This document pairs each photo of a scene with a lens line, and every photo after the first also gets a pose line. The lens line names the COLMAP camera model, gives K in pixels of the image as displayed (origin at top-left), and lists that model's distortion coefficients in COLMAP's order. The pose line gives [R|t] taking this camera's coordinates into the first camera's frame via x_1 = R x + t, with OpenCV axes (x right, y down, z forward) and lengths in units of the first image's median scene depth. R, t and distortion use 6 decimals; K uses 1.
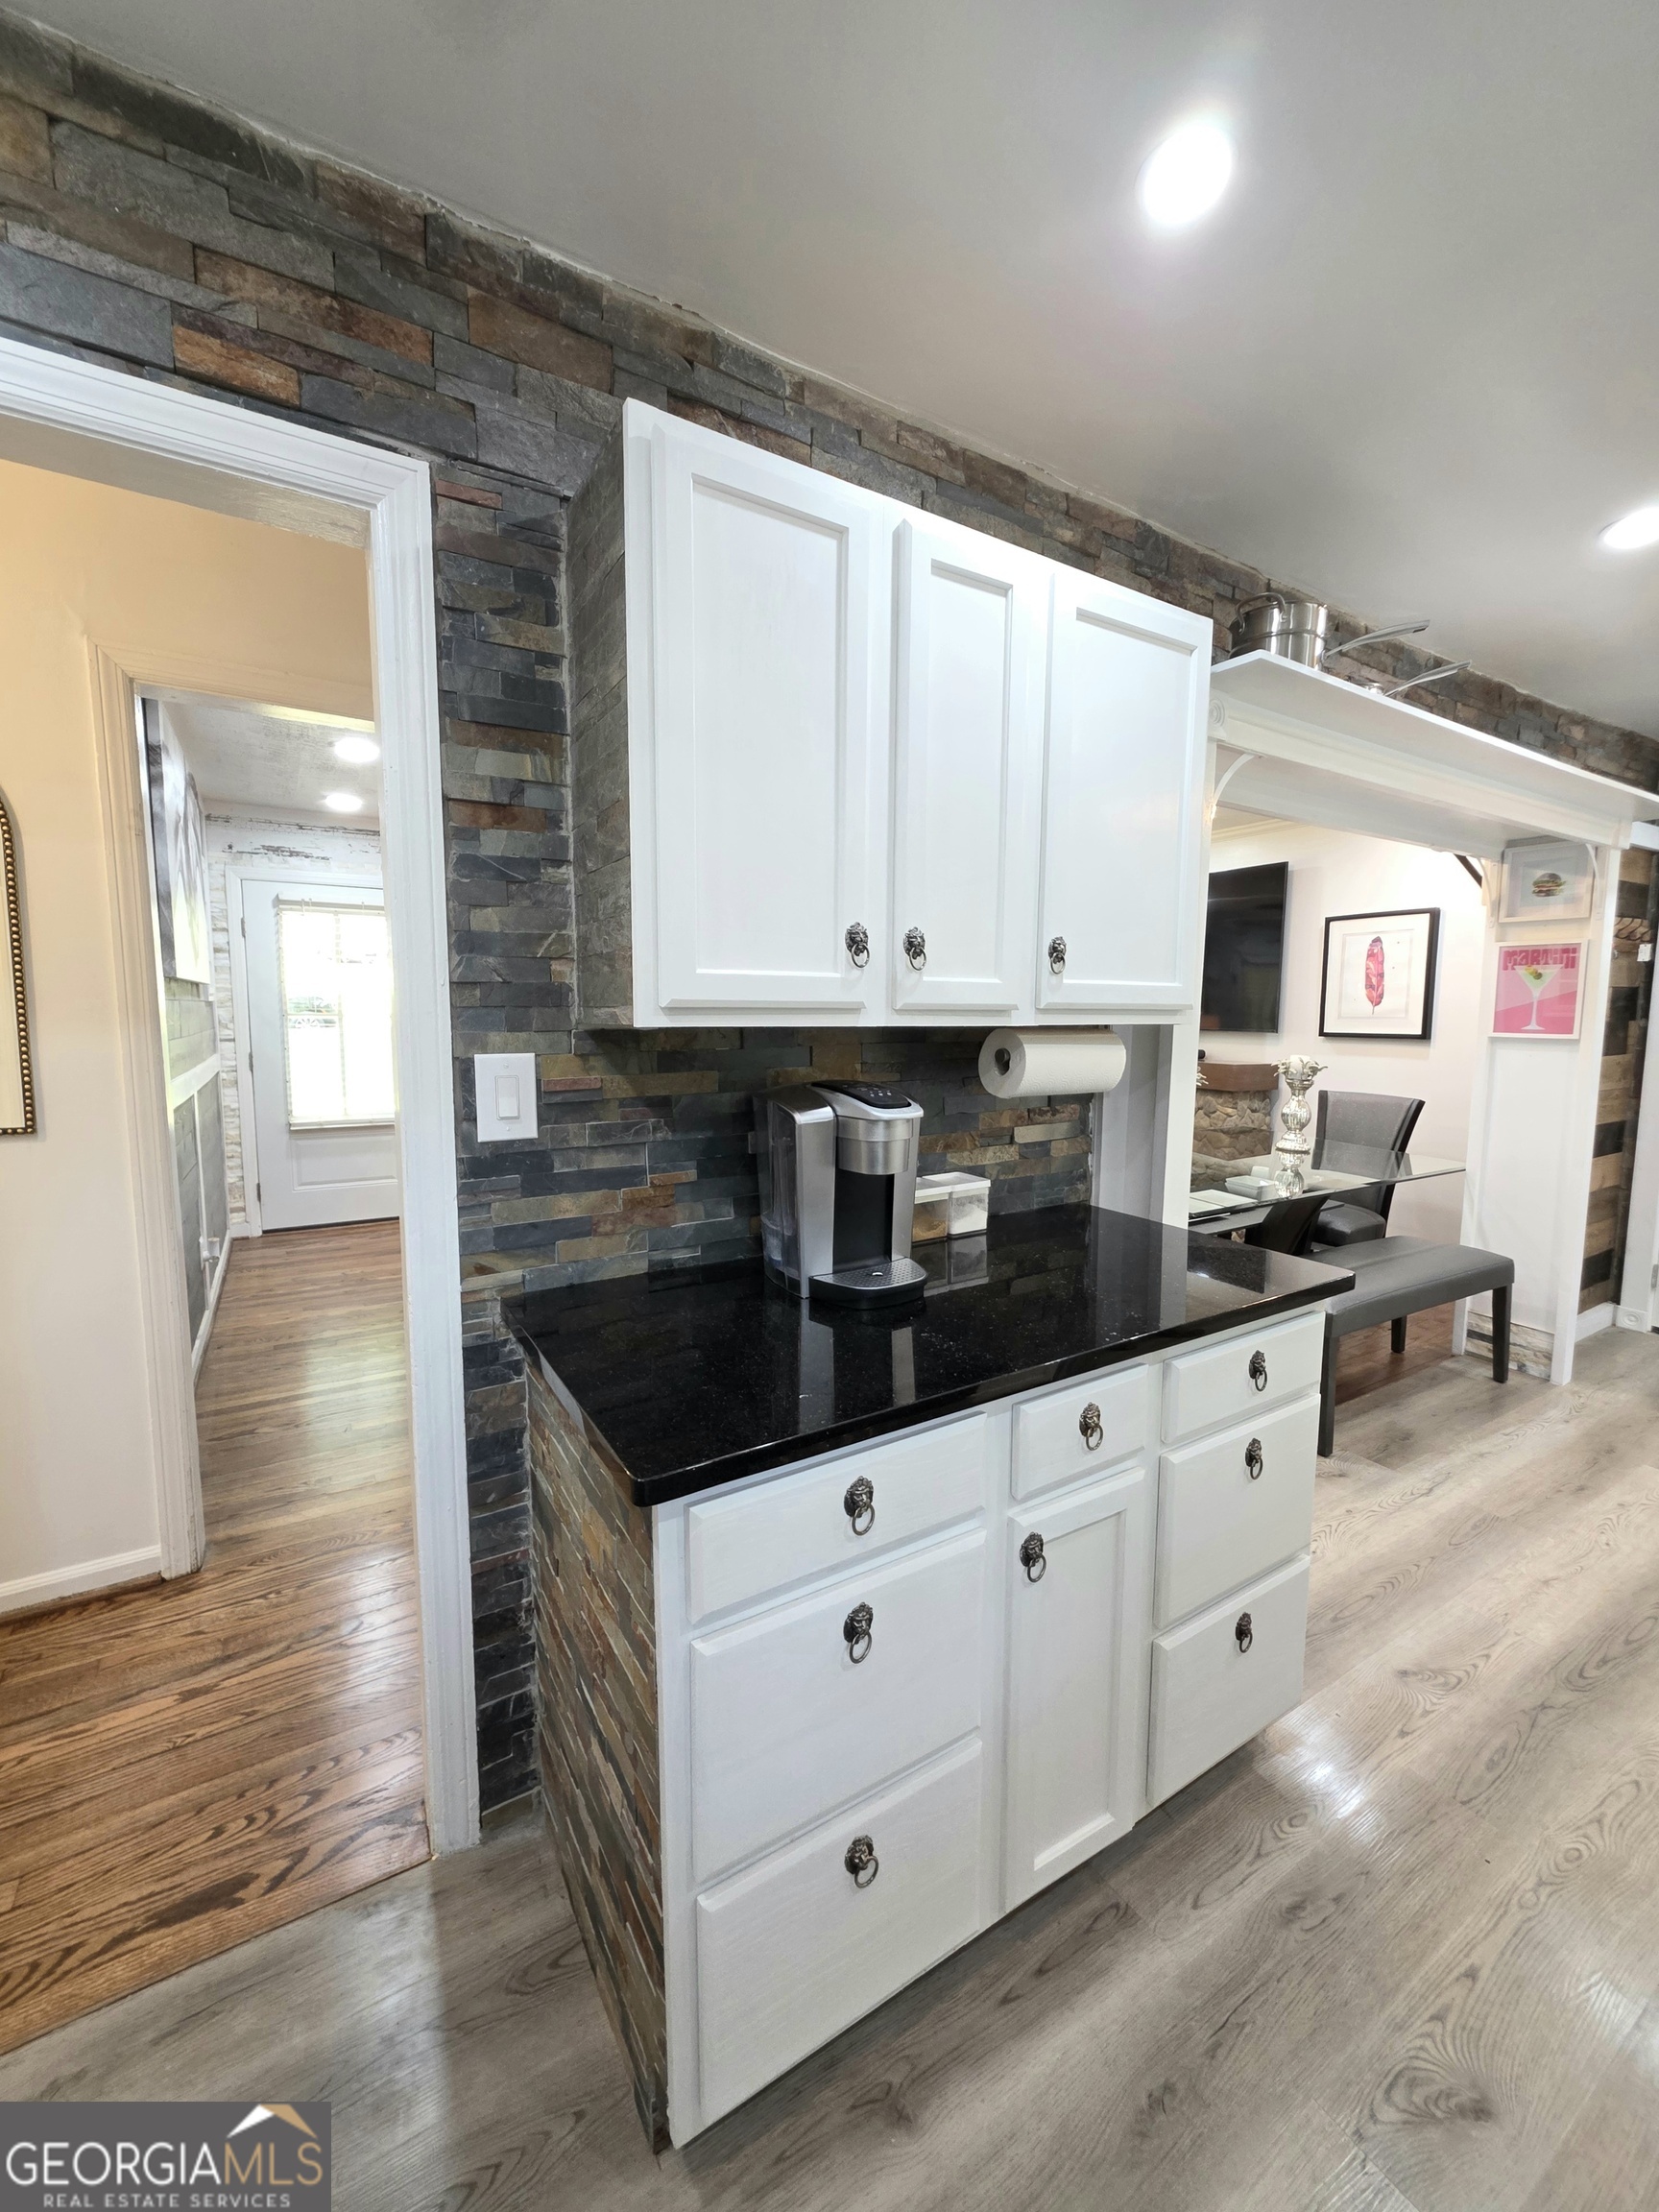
lens RADIAL K [[880.5, 0, 822.0], [0, 880.5, 1104.8], [0, 0, 1]] dist [0.001223, -0.000031]
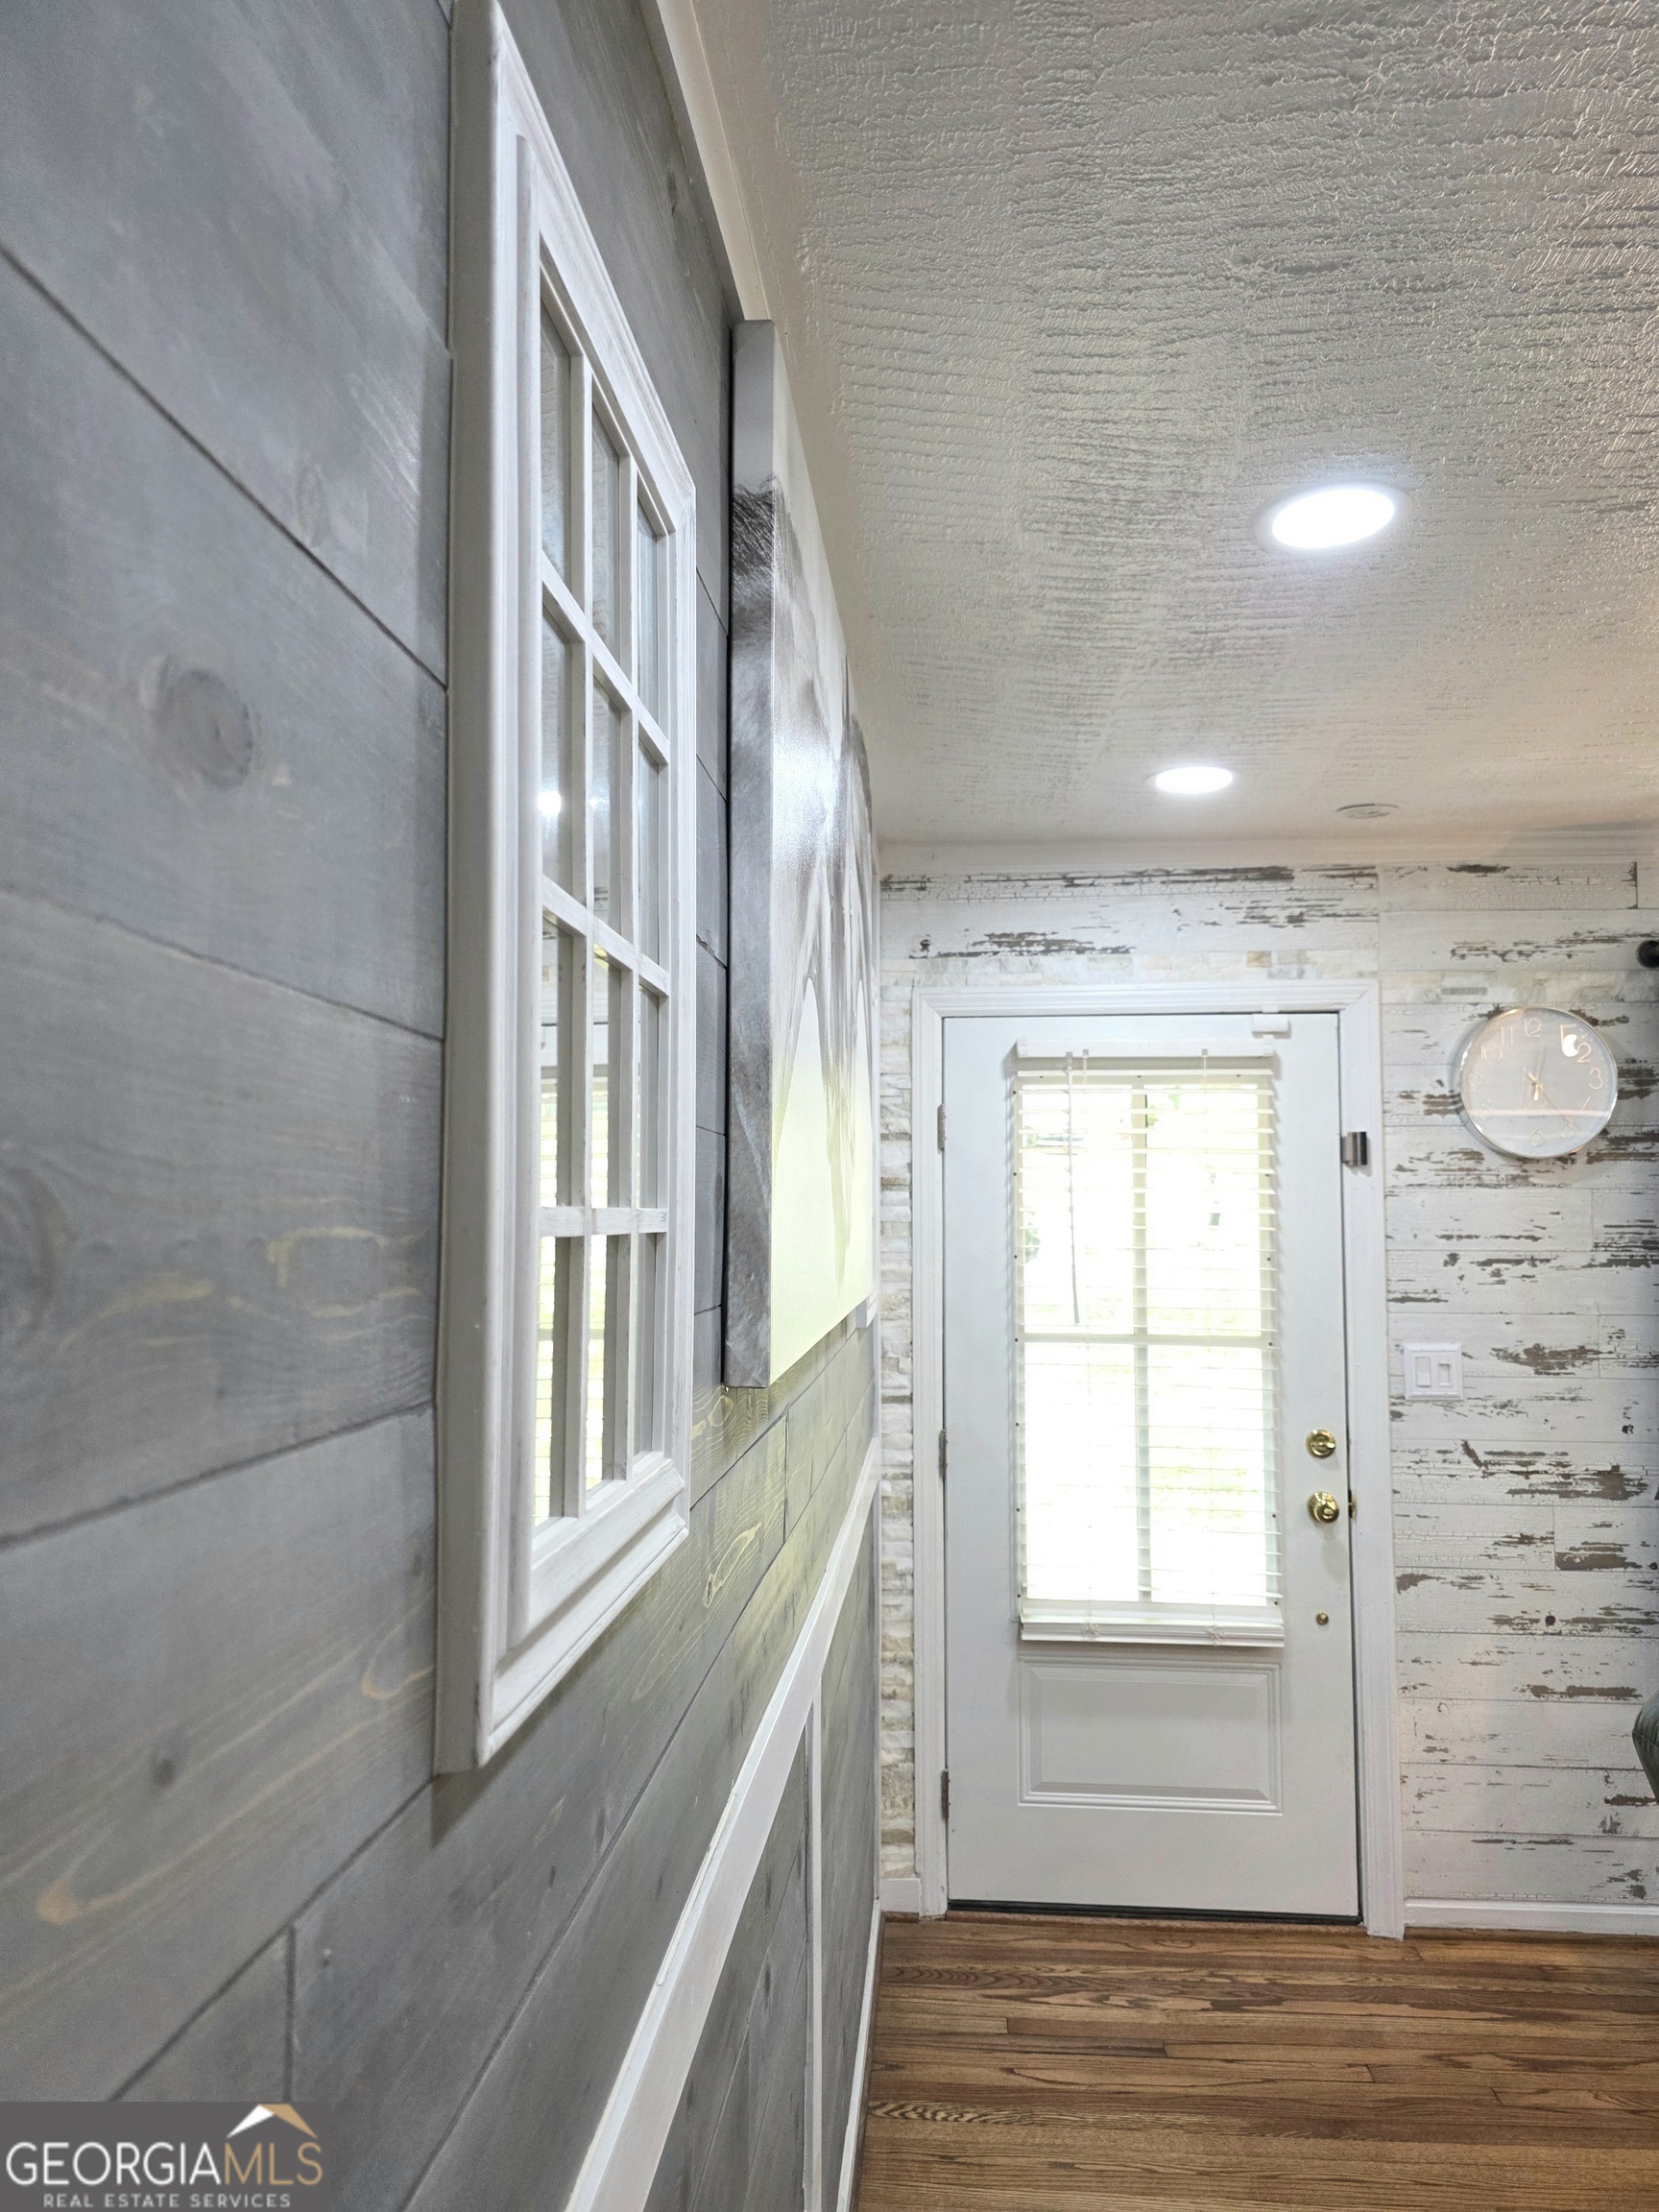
lens RADIAL K [[1480.8, 0, 830.5], [0, 1480.8, 1108.0], [0, 0, 1]] dist [0.007296, 0.001756]
pose [[0.809624, -0.049288, -0.584876, -0.285085], [-0.055186, 0.985662, -0.159454, -0.094890], [0.584349, 0.161374, 0.795295, 0.404033]]
